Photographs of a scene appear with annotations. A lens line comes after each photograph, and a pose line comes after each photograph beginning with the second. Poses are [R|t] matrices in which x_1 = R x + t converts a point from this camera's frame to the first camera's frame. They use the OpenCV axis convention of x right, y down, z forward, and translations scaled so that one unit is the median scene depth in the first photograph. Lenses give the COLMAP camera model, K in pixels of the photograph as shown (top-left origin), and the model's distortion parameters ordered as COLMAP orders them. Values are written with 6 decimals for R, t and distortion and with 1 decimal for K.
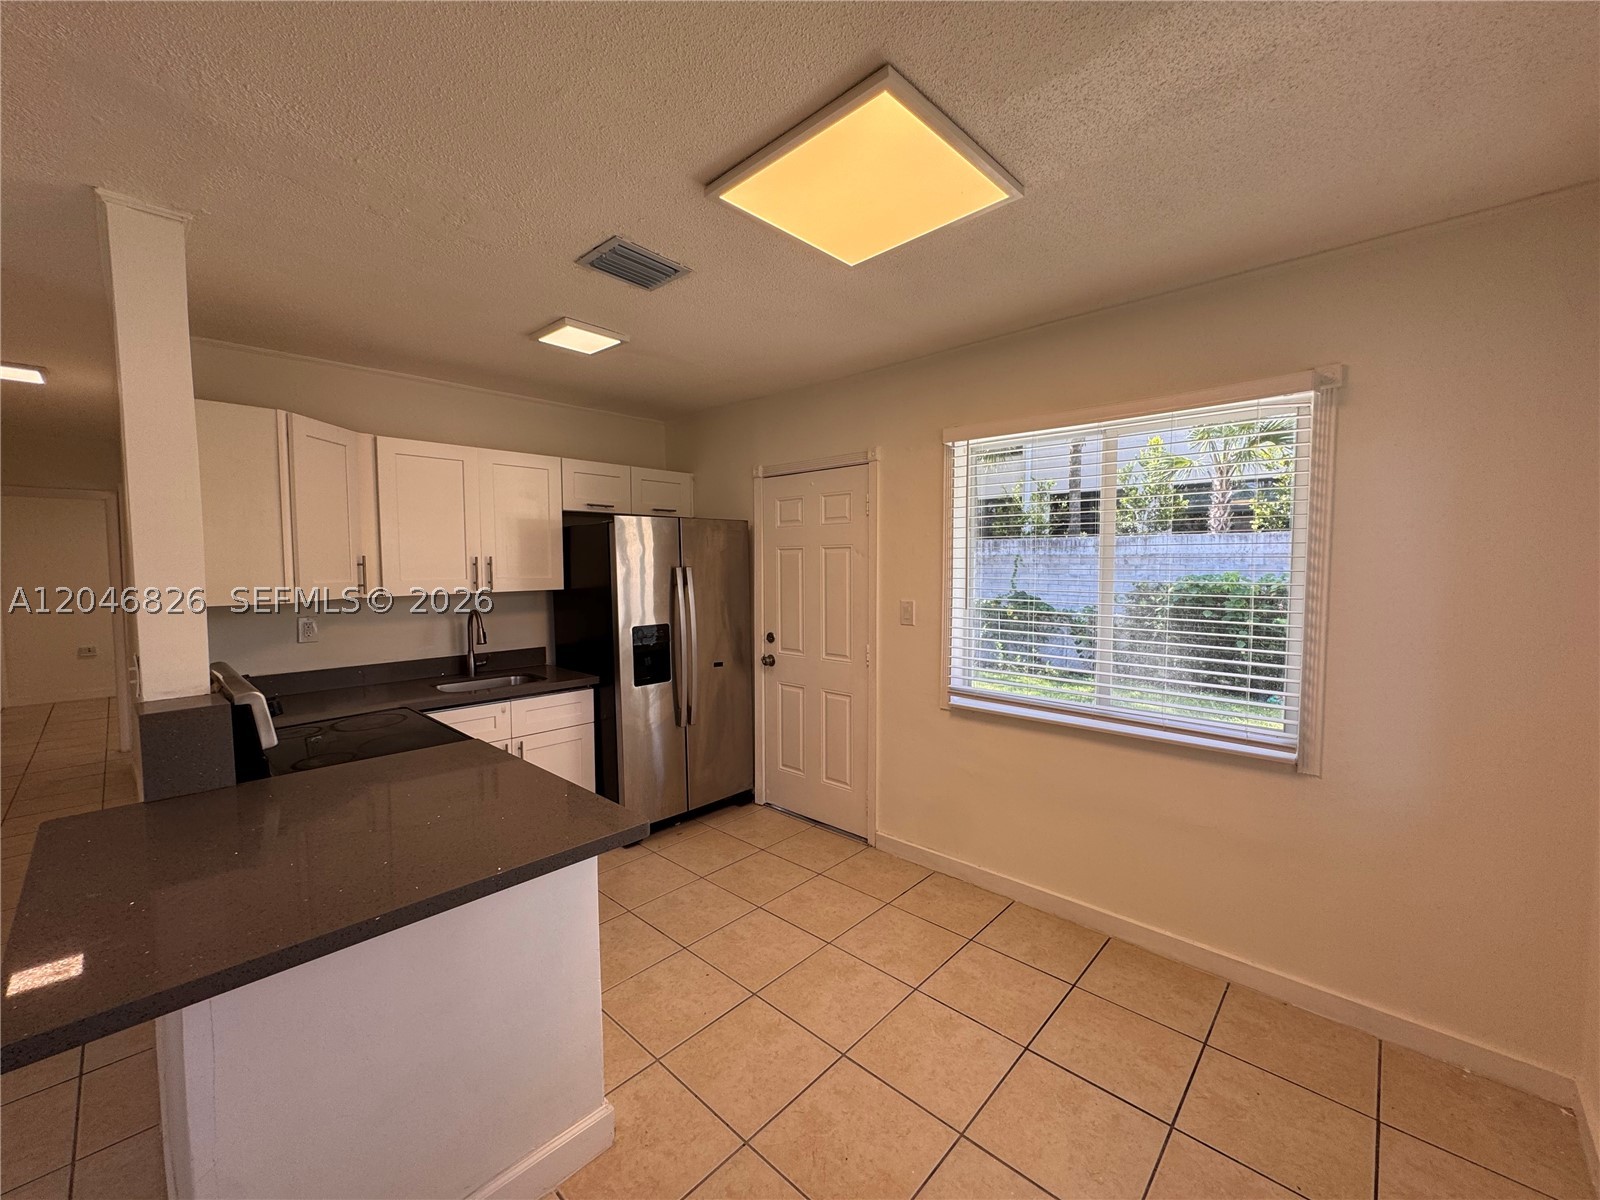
lens RADIAL K [[636.7, 0, 800.0], [0, 636.7, 601.9], [0, 0, 1]] dist [0.000459, -0.000064]
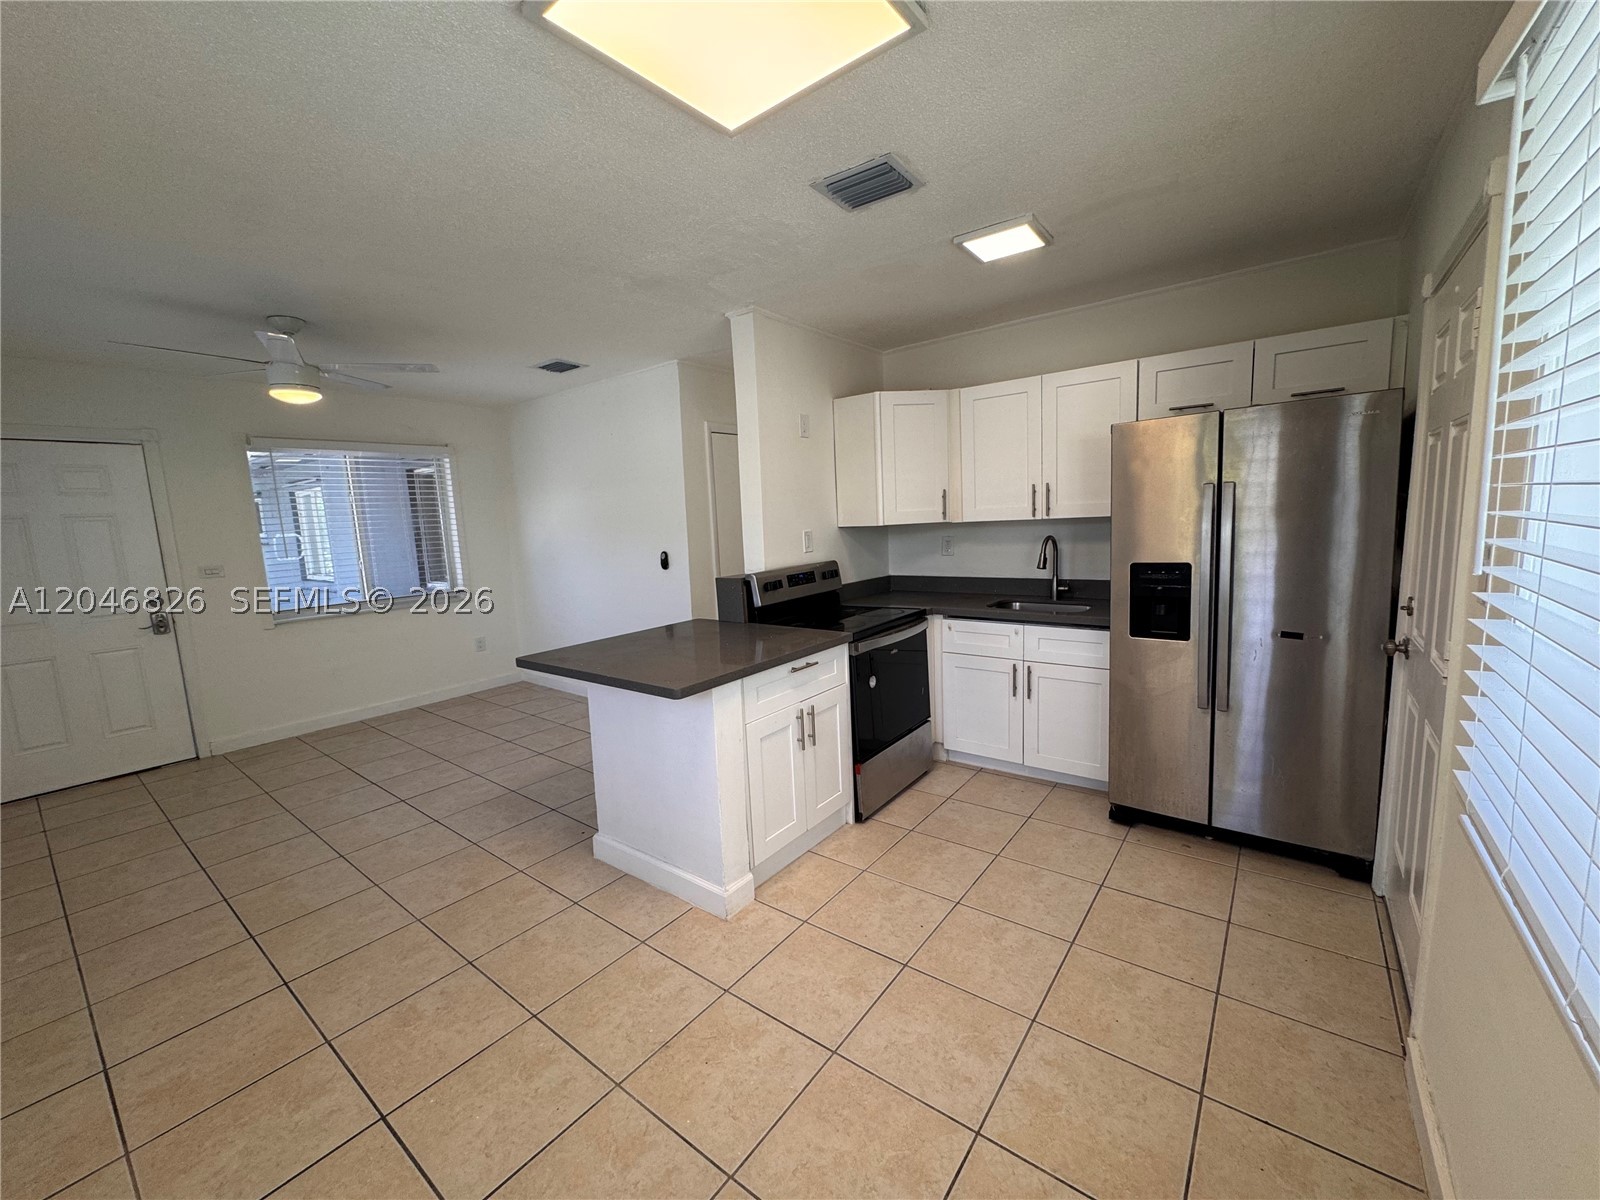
lens RADIAL K [[636.7, 0, 800.4], [0, 636.7, 600.2], [0, 0, 1]] dist [0.000459, -0.000064]
pose [[0.102762, 0.132435, -0.985850, 0.522738], [-0.016048, 0.991189, 0.131479, -0.014622], [0.994577, 0.002310, 0.103982, 0.529780]]
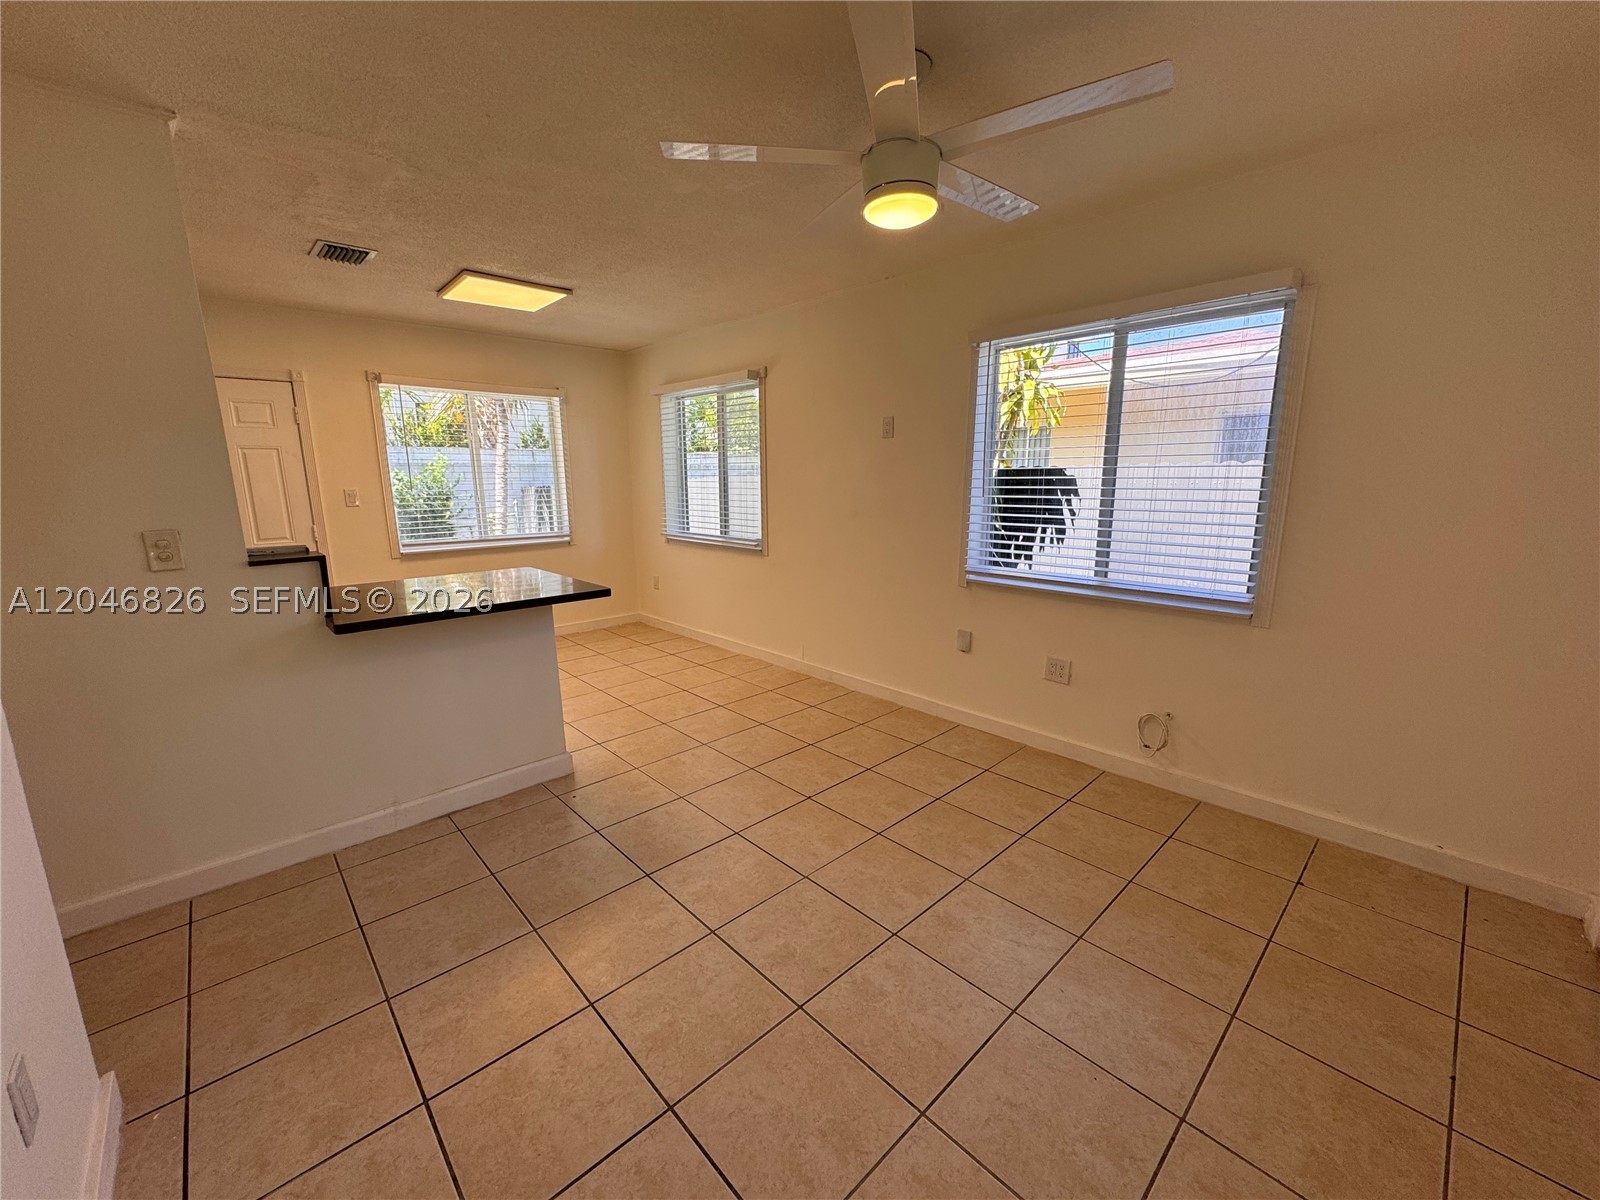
lens RADIAL K [[636.7, 0, 797.1], [0, 636.7, 602.6], [0, 0, 1]] dist [0.000459, -0.000064]
pose [[0.065189, -0.193630, 0.978906, -1.226376], [0.063462, 0.979812, 0.189583, 0.040180], [-0.995853, 0.049765, 0.076162, -0.095959]]
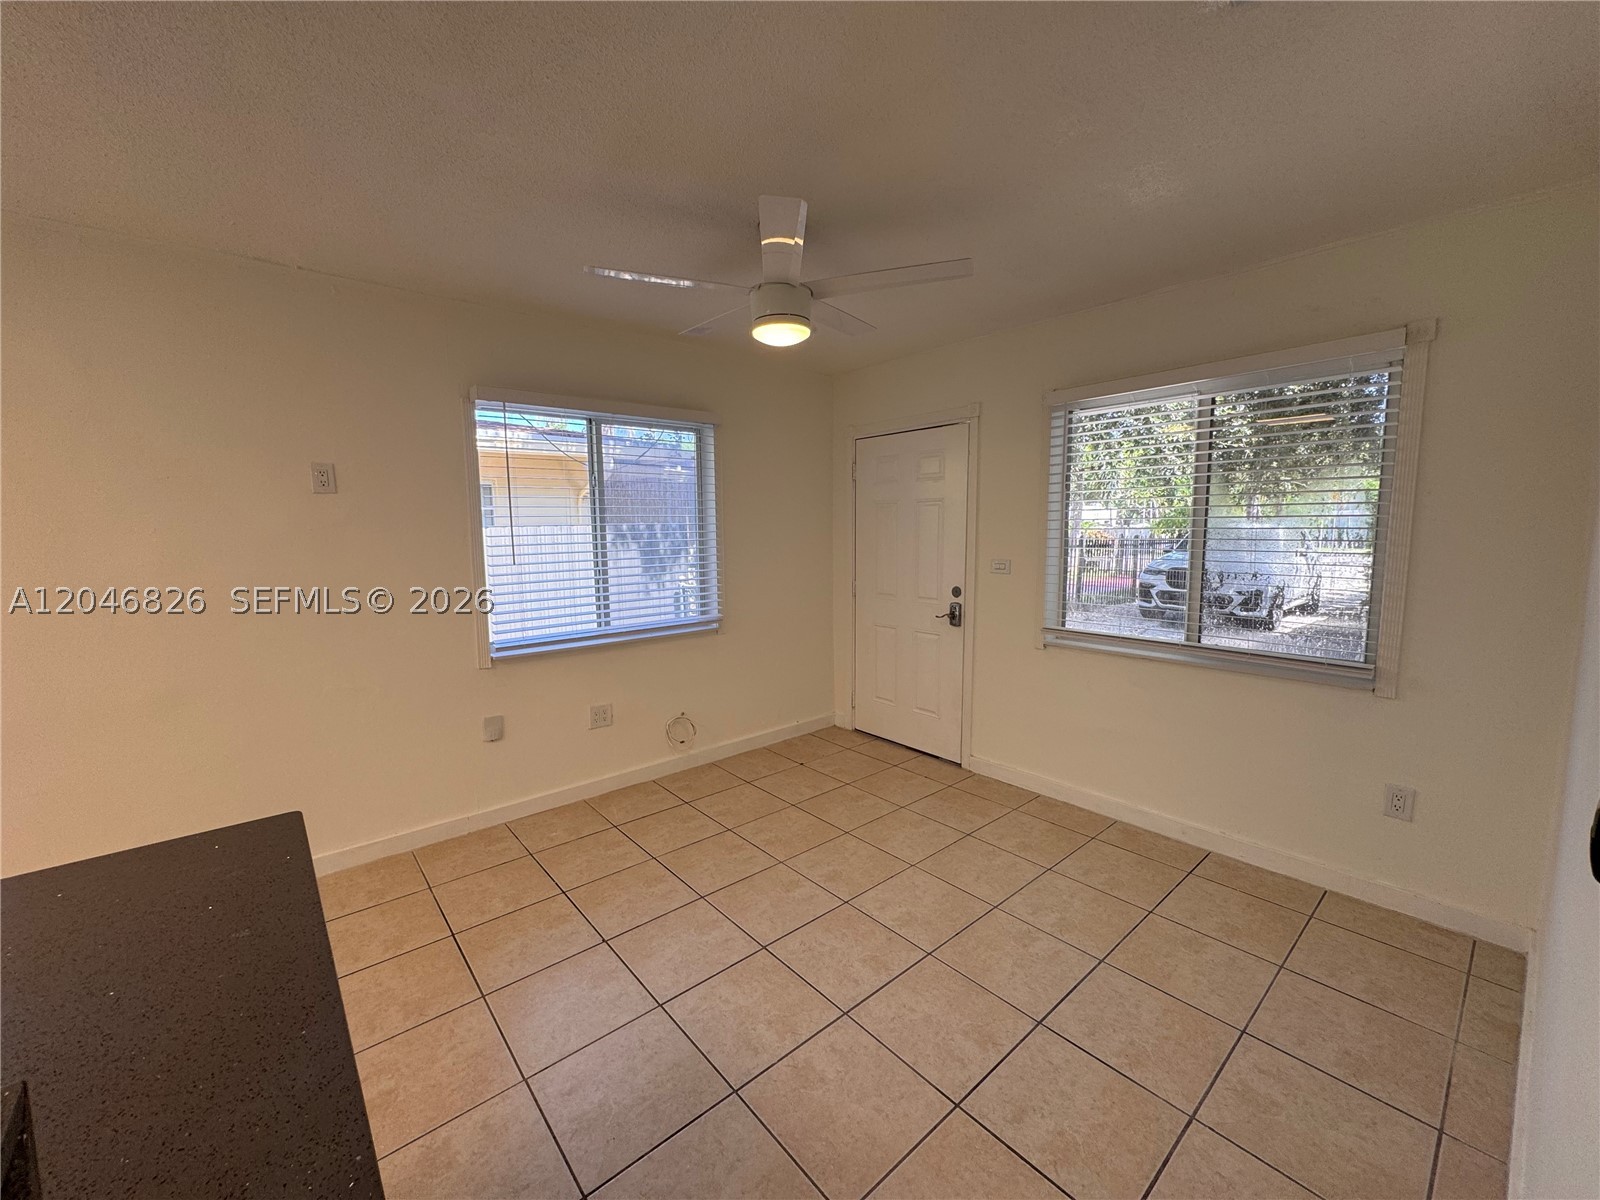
lens RADIAL K [[636.7, 0, 801.7], [0, 636.7, 603.6], [0, 0, 1]] dist [0.000459, -0.000064]
pose [[-0.994594, 0.001084, 0.103839, -0.695093], [0.019233, 0.984568, 0.173940, -0.014487], [-0.102048, 0.174996, -0.979266, 0.584001]]
